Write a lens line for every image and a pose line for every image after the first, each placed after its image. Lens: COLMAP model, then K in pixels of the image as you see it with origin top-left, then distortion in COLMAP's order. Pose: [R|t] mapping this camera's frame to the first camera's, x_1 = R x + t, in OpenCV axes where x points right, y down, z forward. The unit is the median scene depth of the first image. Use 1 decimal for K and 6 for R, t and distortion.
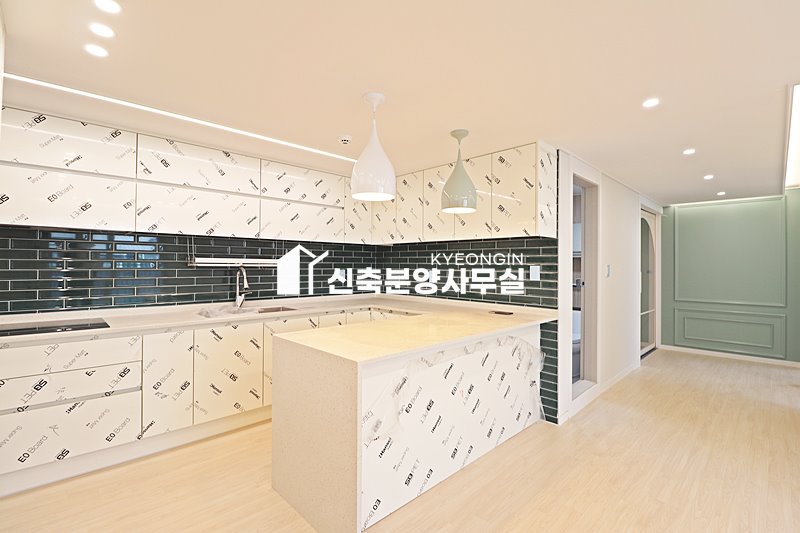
lens RADIAL K [[368.7, 0, 399.2], [0, 368.7, 262.0], [0, 0, 1]] dist [-0.004036, -0.010872]
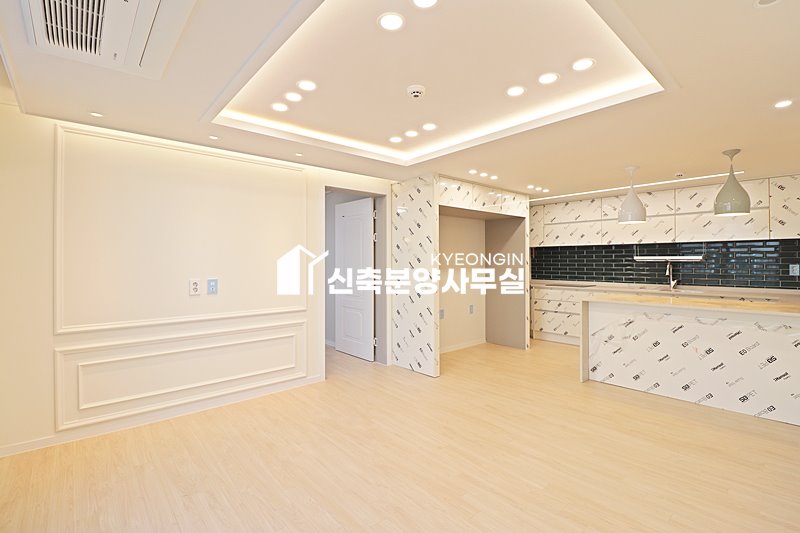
lens RADIAL K [[368.7, 0, 398.6], [0, 368.7, 260.4], [0, 0, 1]] dist [-0.004036, -0.010872]
pose [[-0.050749, -0.008341, -0.998677, 1.250496], [0.007244, 0.999936, -0.008720, 0.014370], [0.998685, -0.007677, -0.050685, -0.047482]]
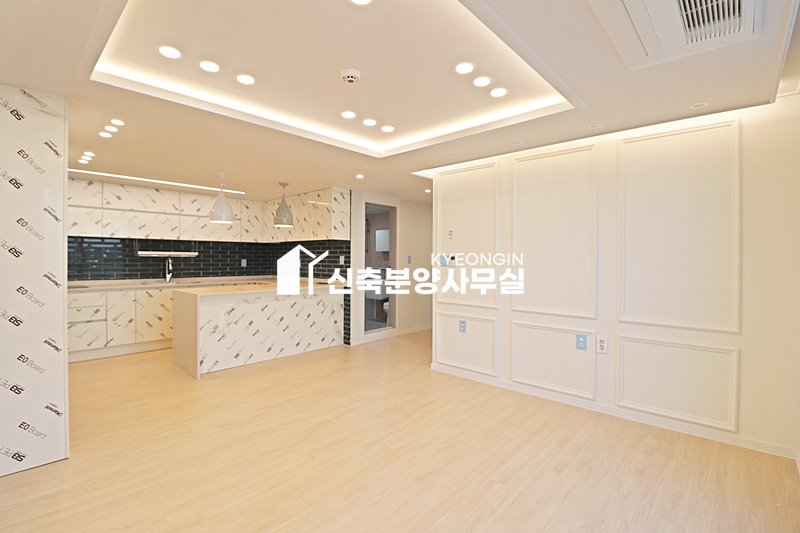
lens RADIAL K [[368.7, 0, 398.3], [0, 368.7, 261.6], [0, 0, 1]] dist [-0.004036, -0.010872]
pose [[0.998510, -0.001359, 0.054557, 0.555039], [0.000443, 0.999859, 0.016791, 0.007764], [-0.054572, -0.016742, 0.998369, -0.765483]]
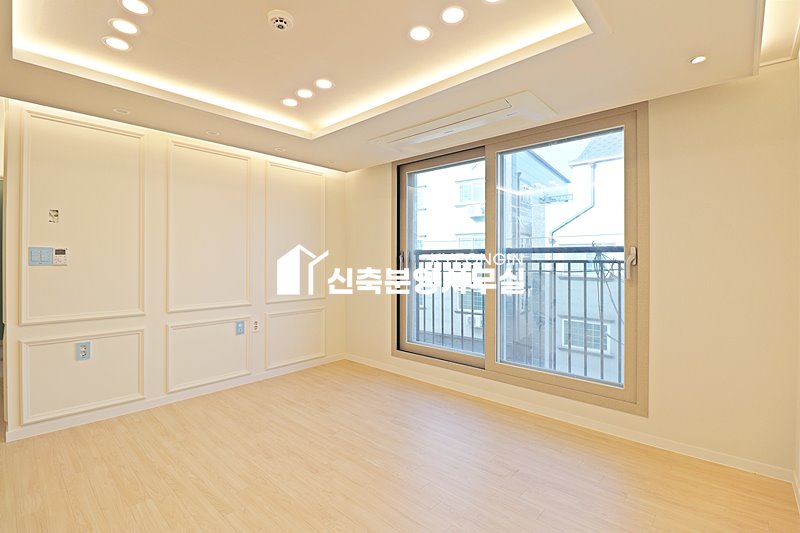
lens RADIAL K [[368.7, 0, 396.2], [0, 368.7, 258.1], [0, 0, 1]] dist [-0.004036, -0.010872]
pose [[-0.049031, -0.005723, 0.998781, -0.070330], [-0.009245, 0.999943, 0.005276, 0.019806], [-0.998754, -0.008975, -0.049081, -0.199821]]
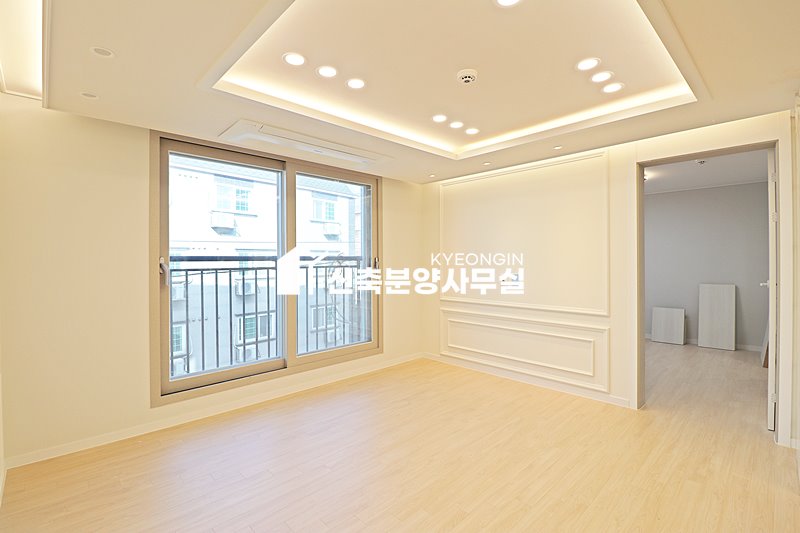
lens RADIAL K [[368.7, 0, 395.9], [0, 368.7, 261.2], [0, 0, 1]] dist [-0.004036, -0.010872]
pose [[-0.999883, 0.000135, 0.015280, 0.624657], [0.000090, 0.999996, -0.002997, 0.013382], [-0.015280, -0.002995, -0.999879, 0.648556]]
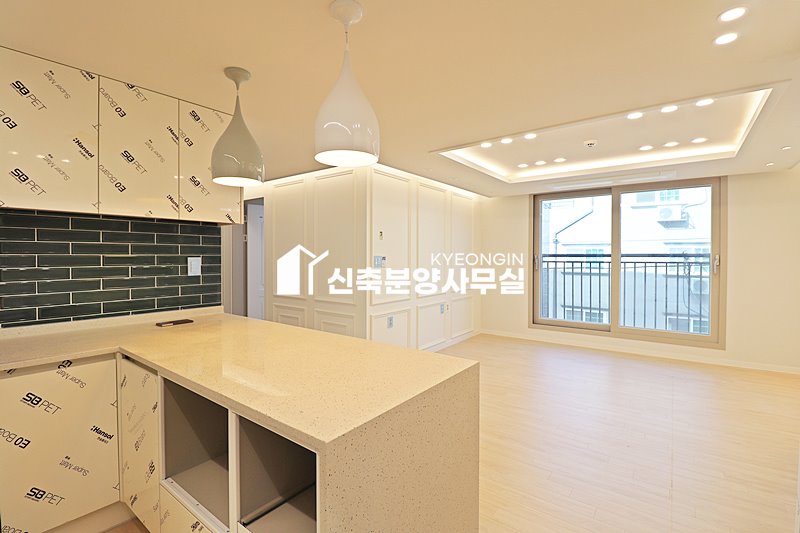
lens RADIAL K [[368.7, 0, 396.8], [0, 368.7, 260.5], [0, 0, 1]] dist [-0.004036, -0.010872]
pose [[-0.146844, -0.022123, 0.988912, -0.519271], [-0.008759, 0.999740, 0.021065, -0.004021], [-0.989121, -0.005568, -0.146999, 0.696863]]
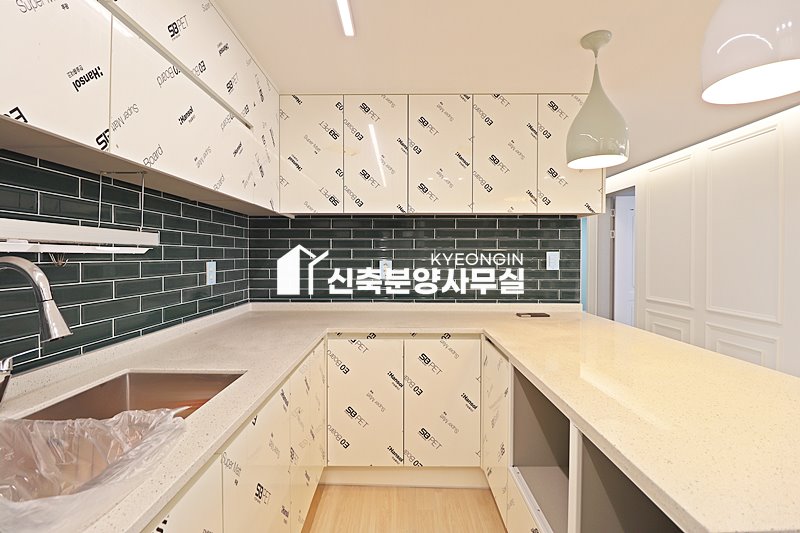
lens RADIAL K [[368.7, 0, 398.6], [0, 368.7, 260.3], [0, 0, 1]] dist [-0.004036, -0.010872]
pose [[0.701101, -0.015627, 0.712891, -0.456198], [-0.000979, 0.999738, 0.022877, 0.011364], [-0.713061, -0.016737, 0.700902, 0.696466]]
